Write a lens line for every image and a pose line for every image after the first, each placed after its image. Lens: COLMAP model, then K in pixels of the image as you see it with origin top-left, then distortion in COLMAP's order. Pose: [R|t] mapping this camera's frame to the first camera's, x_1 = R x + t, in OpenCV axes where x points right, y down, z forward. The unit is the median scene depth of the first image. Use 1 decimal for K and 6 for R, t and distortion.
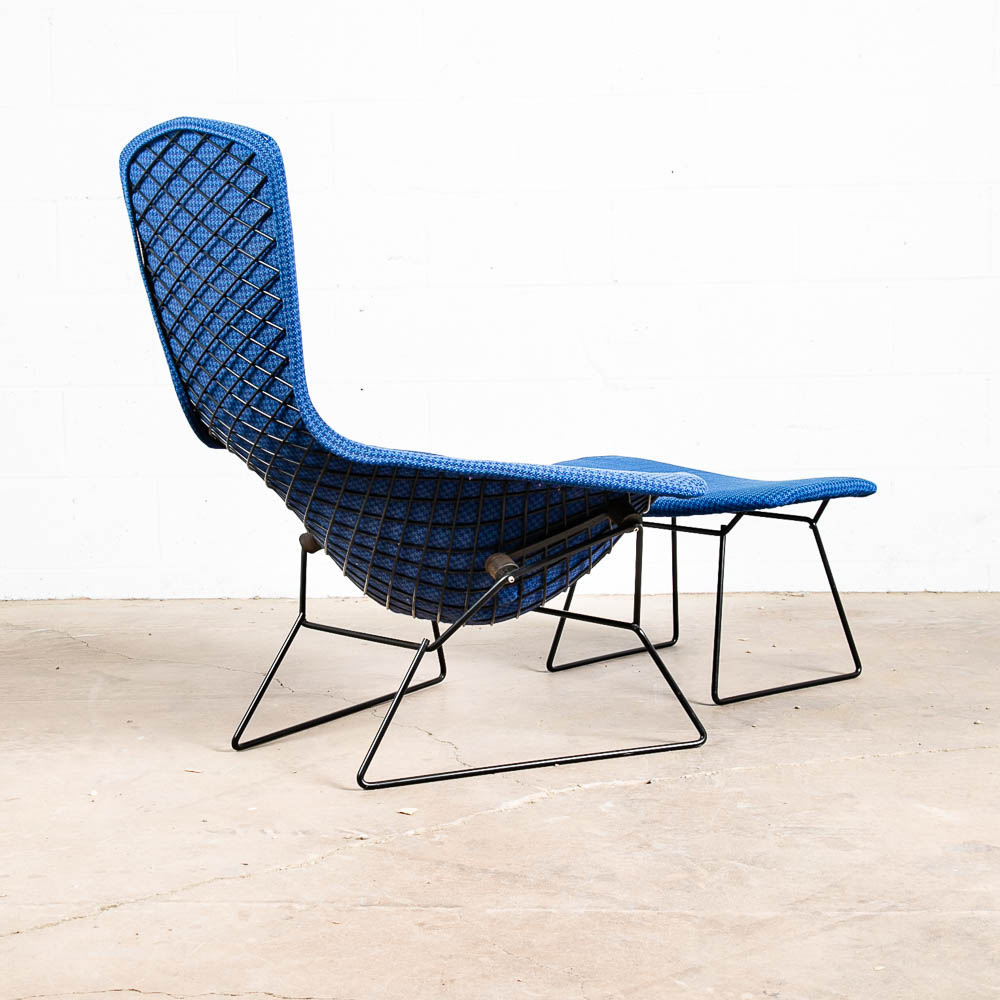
lens RADIAL K [[1799.8, 0, 500.0], [0, 1799.8, 500.0], [0, 0, 1]] dist [0.012601, 0.166266]
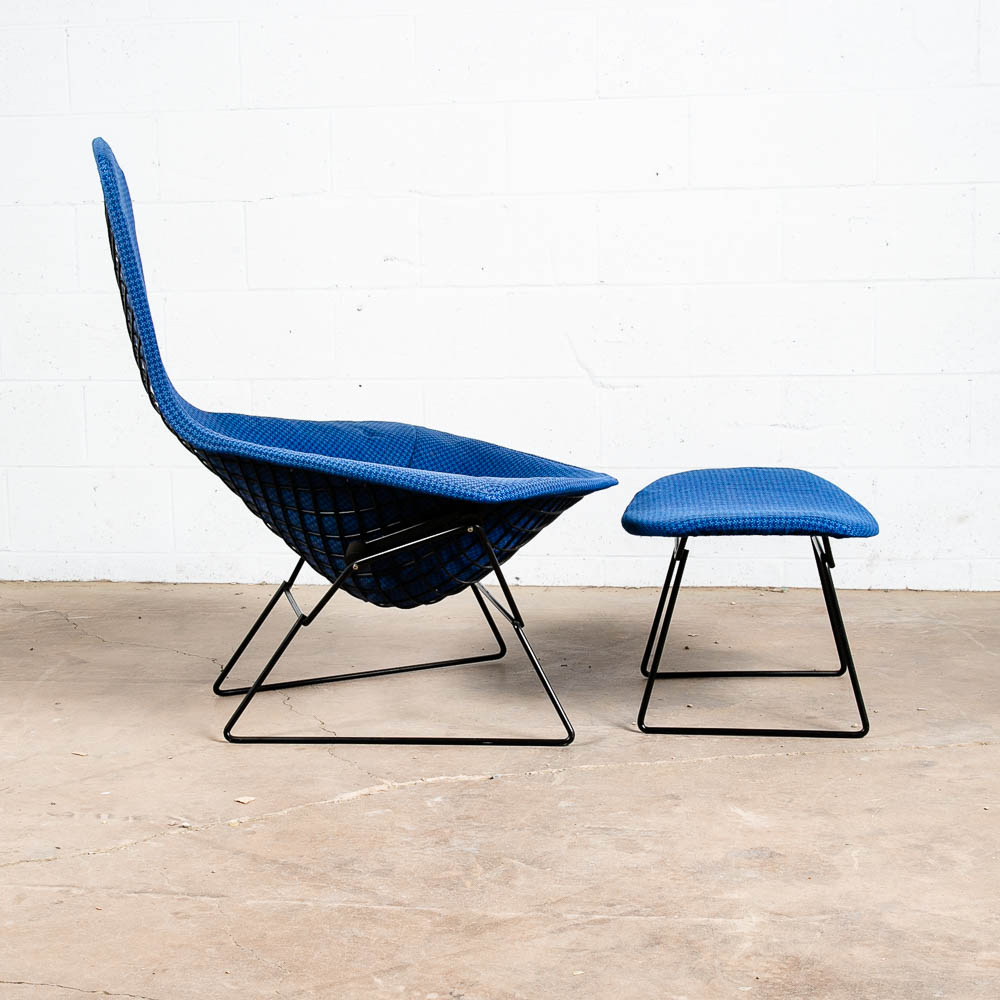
lens RADIAL K [[1726.0, 0, 523.0], [0, 1726.0, 545.1], [0, 0, 1]] dist [0.039942, 0.025377]
pose [[0.994754, 0.015943, -0.101050, 0.228138], [-0.012043, 0.999163, 0.039096, -0.018211], [0.101588, -0.037674, 0.994113, 0.023294]]
